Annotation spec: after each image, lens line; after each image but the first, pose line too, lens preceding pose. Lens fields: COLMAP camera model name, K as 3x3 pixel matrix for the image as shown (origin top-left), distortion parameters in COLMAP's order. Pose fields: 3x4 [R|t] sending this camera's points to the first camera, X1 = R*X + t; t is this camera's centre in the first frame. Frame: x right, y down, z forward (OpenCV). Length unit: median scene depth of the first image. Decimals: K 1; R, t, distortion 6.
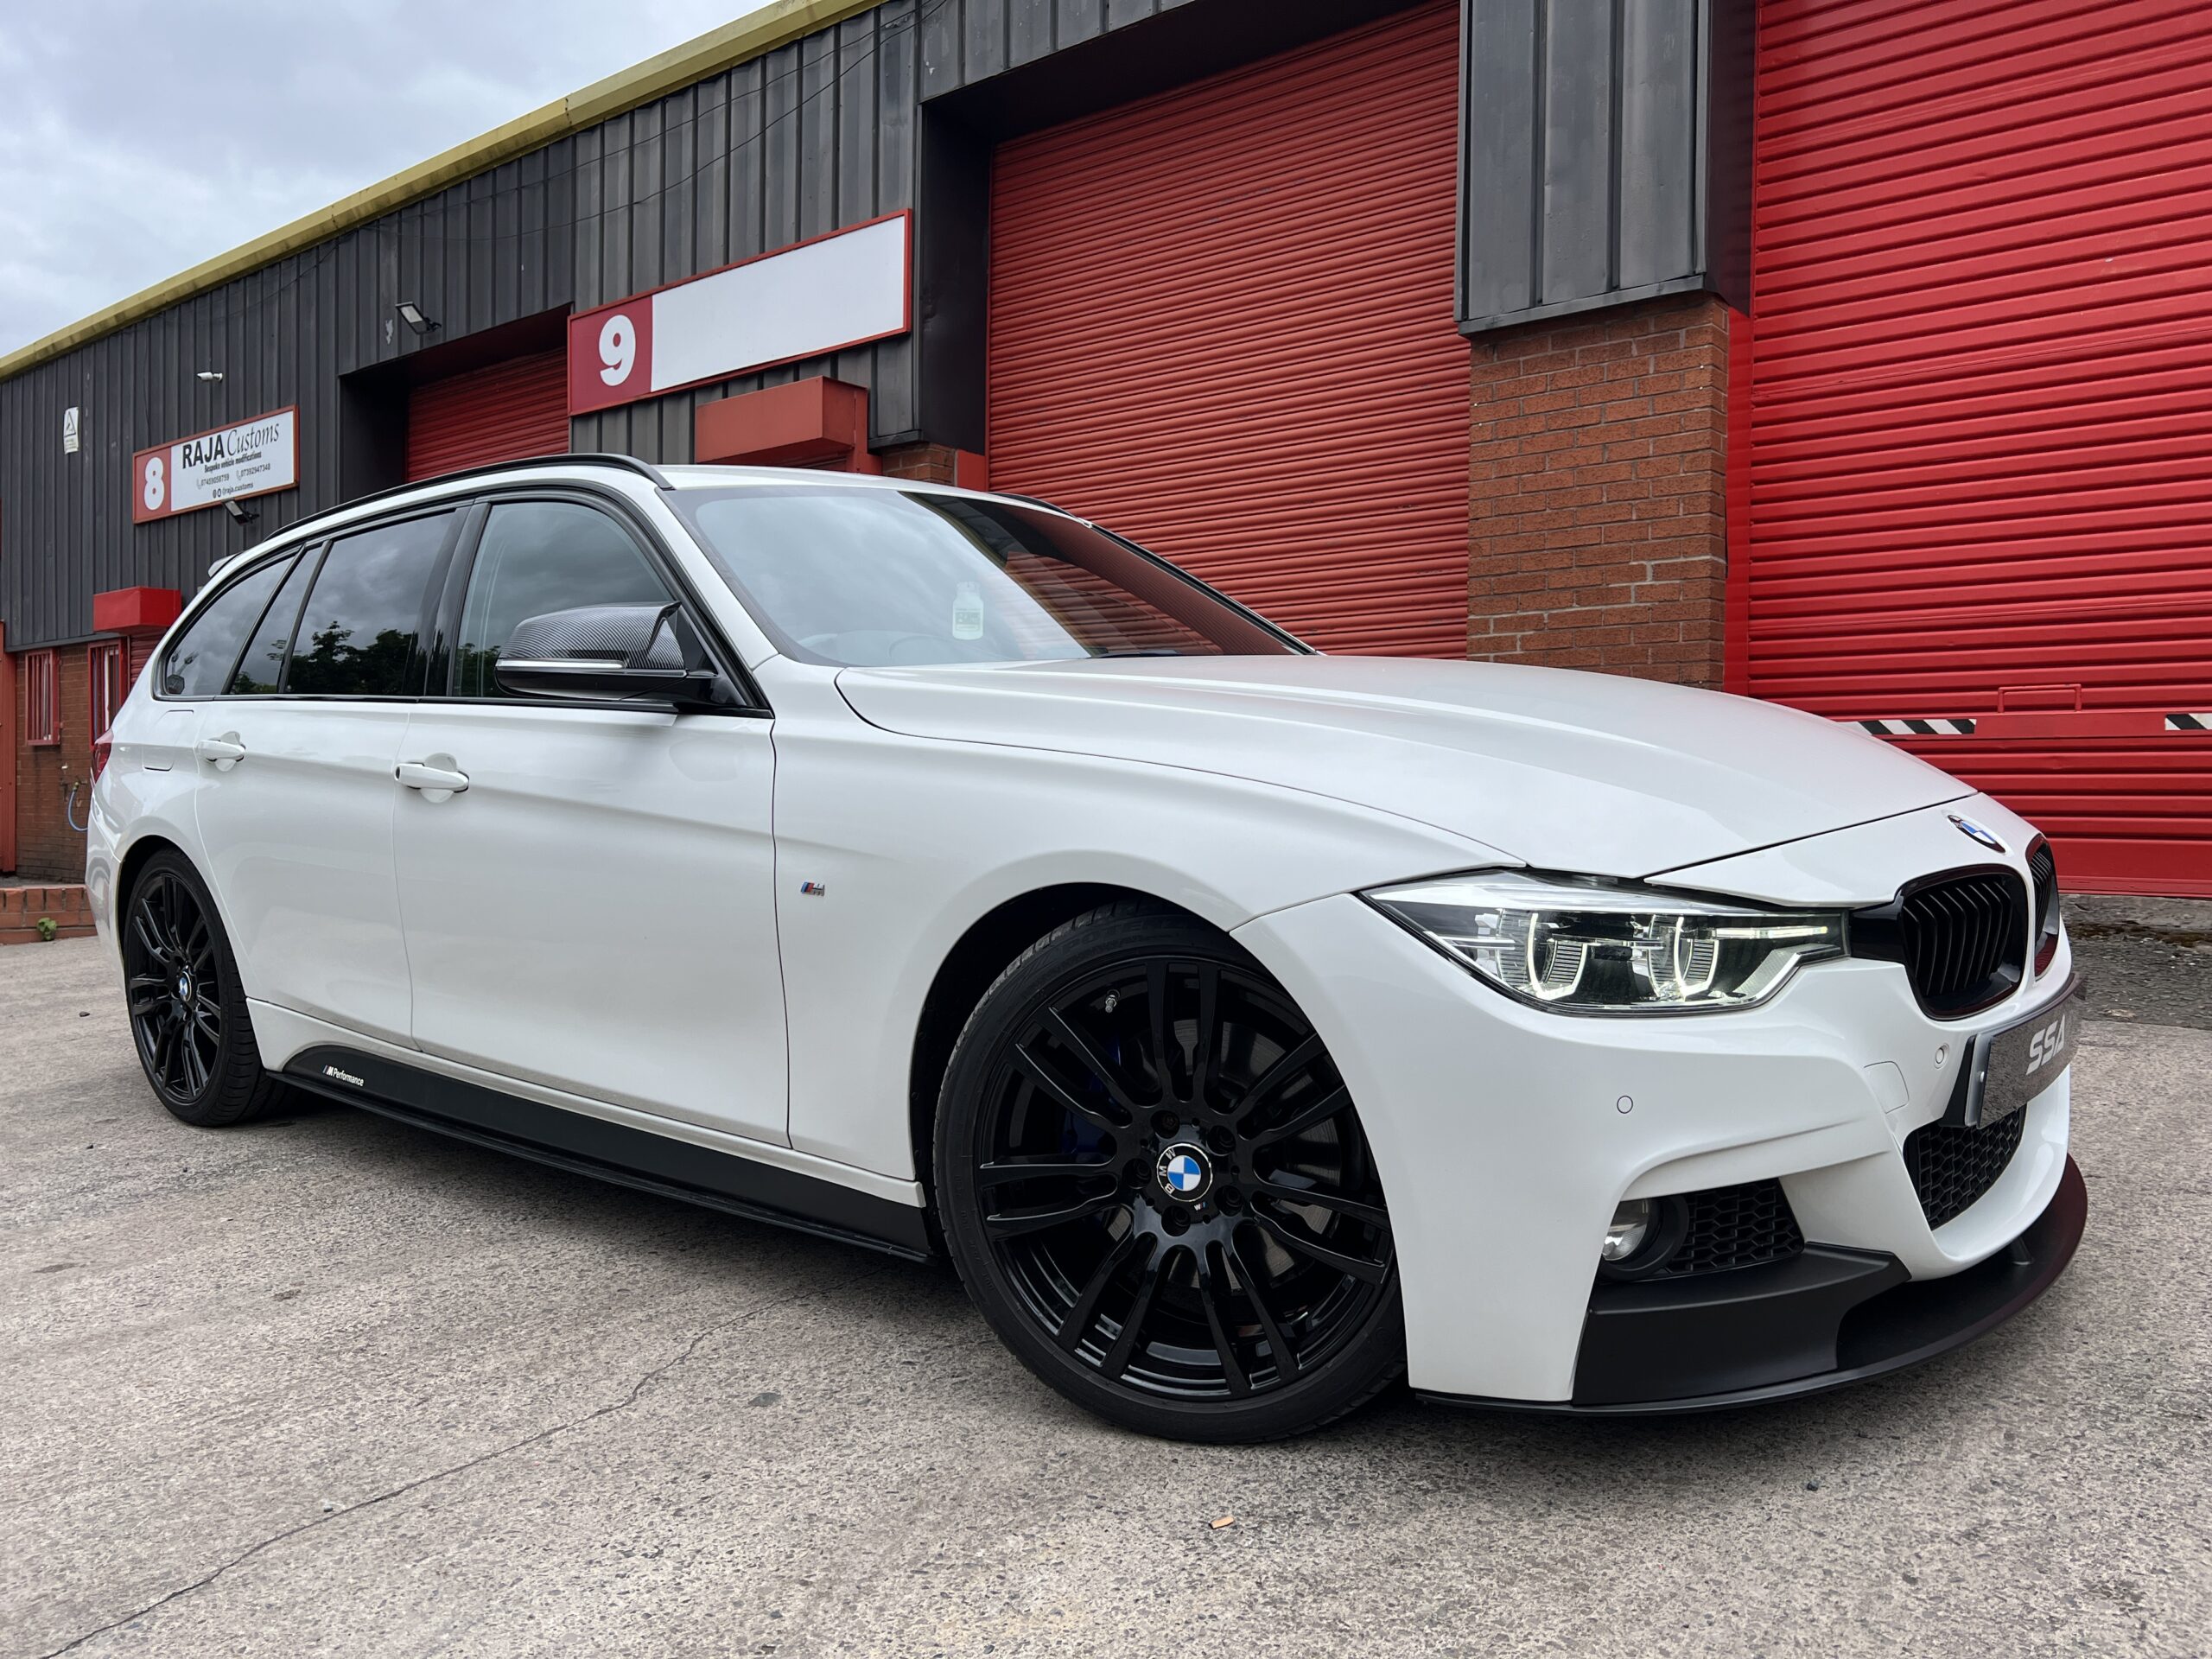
lens RADIAL K [[1688.9, 0, 1099.1], [0, 1688.9, 825.6], [0, 0, 1]] dist [0.041720, -0.053629]
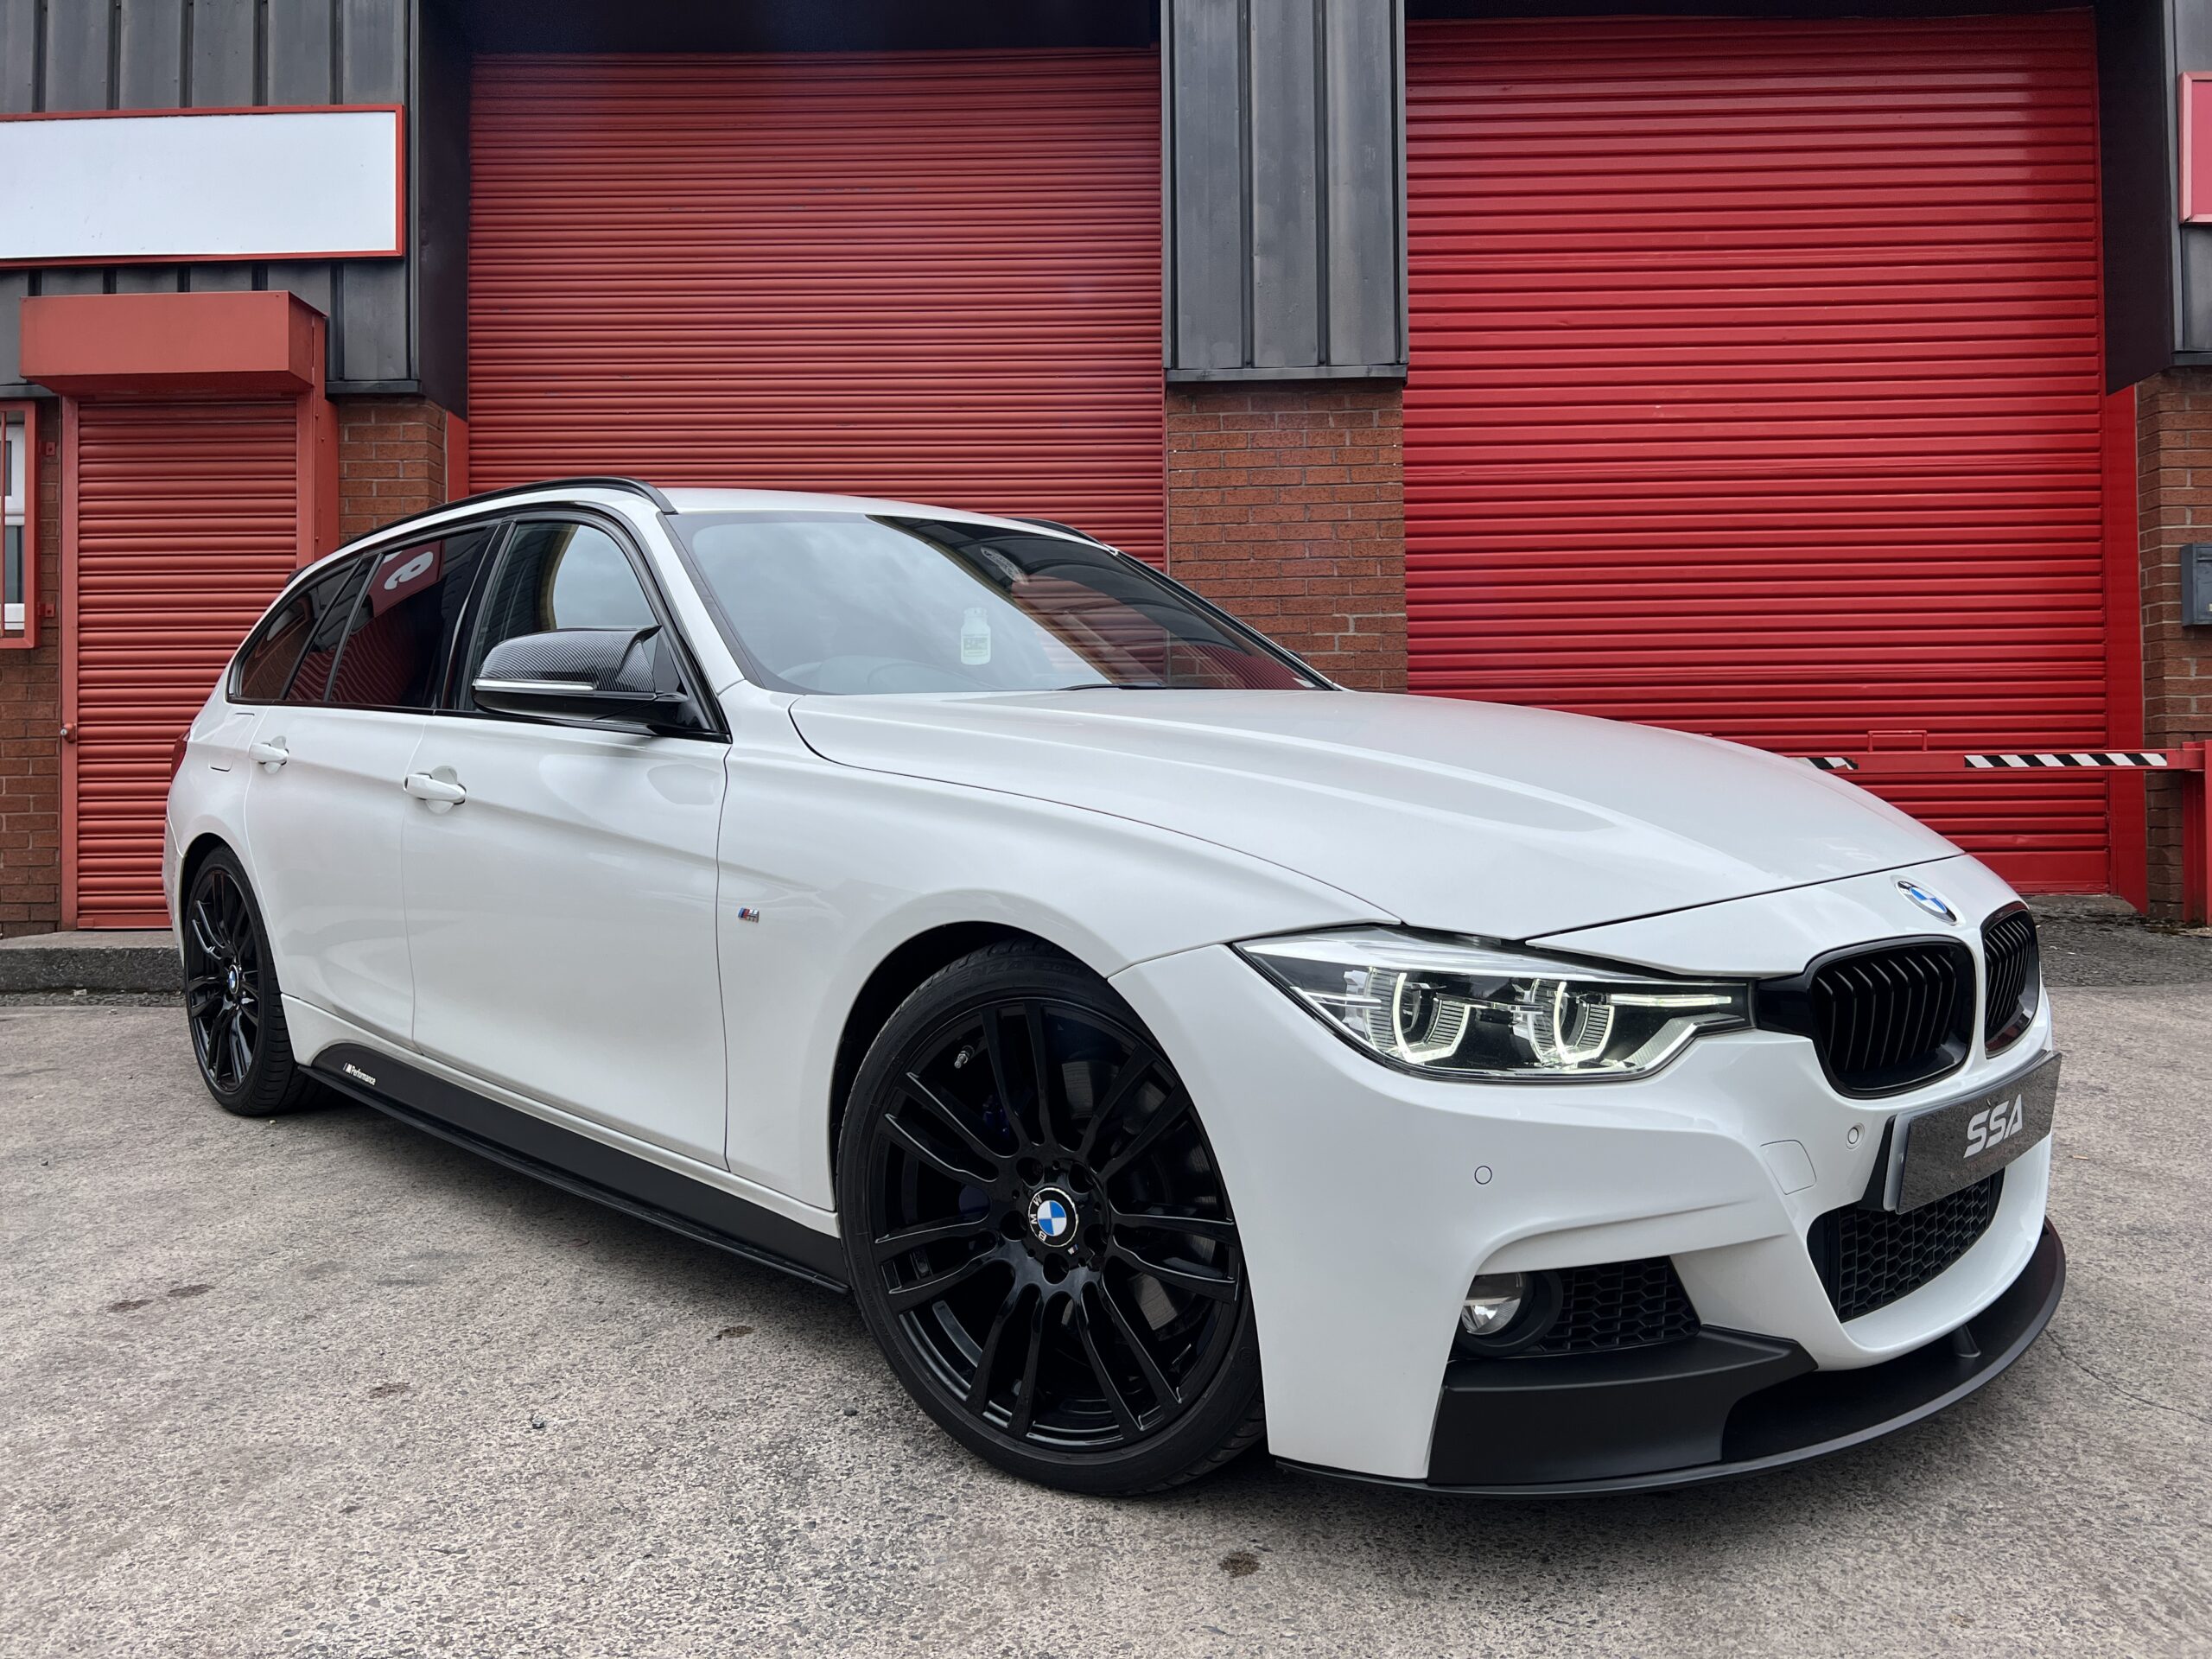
lens RADIAL K [[1688.9, 0, 1122.7], [0, 1688.9, 808.1], [0, 0, 1]] dist [0.041720, -0.053629]
pose [[0.777764, -0.001598, 0.628554, -0.480703], [0.025769, 0.999237, -0.029346, -0.001303], [-0.628028, 0.039021, 0.777212, 0.242499]]
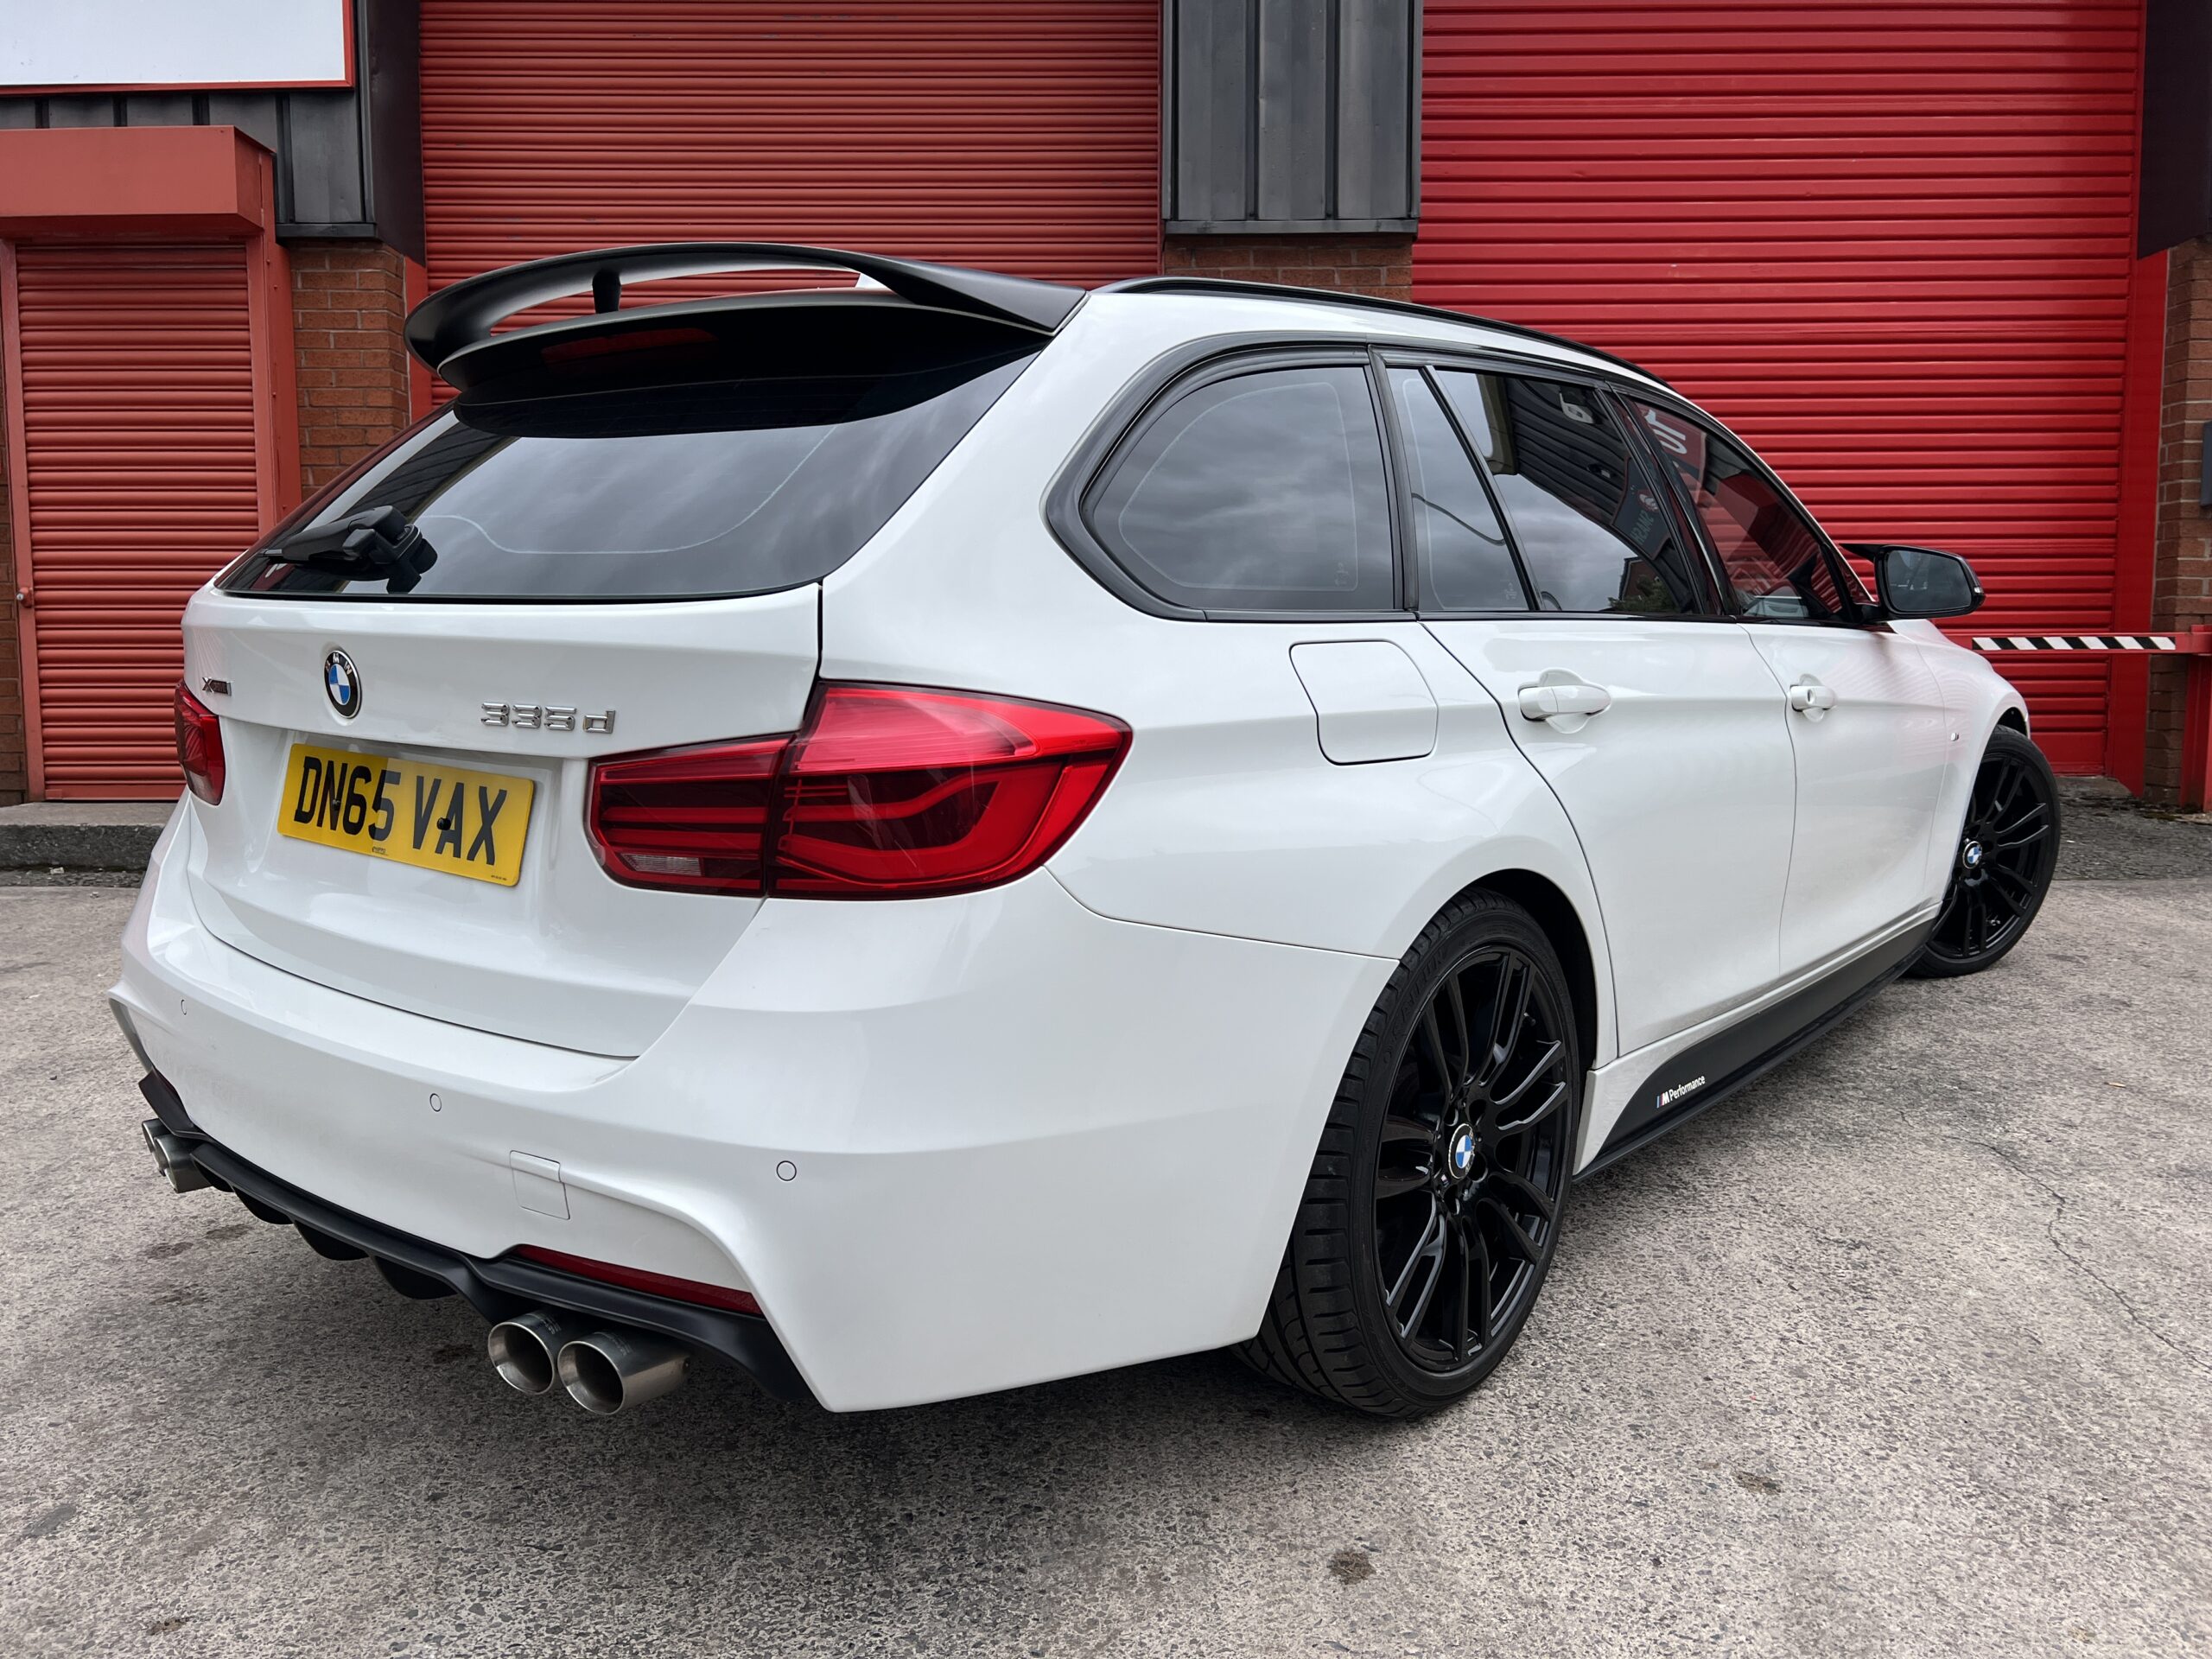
lens RADIAL K [[1688.9, 0, 1095.8], [0, 1688.9, 827.6], [0, 0, 1]] dist [0.041720, -0.053629]
pose [[0.768295, -0.065293, 0.636758, -0.491176], [0.018209, 0.996611, 0.080221, -0.029004], [-0.639837, -0.050038, 0.766880, 0.273683]]
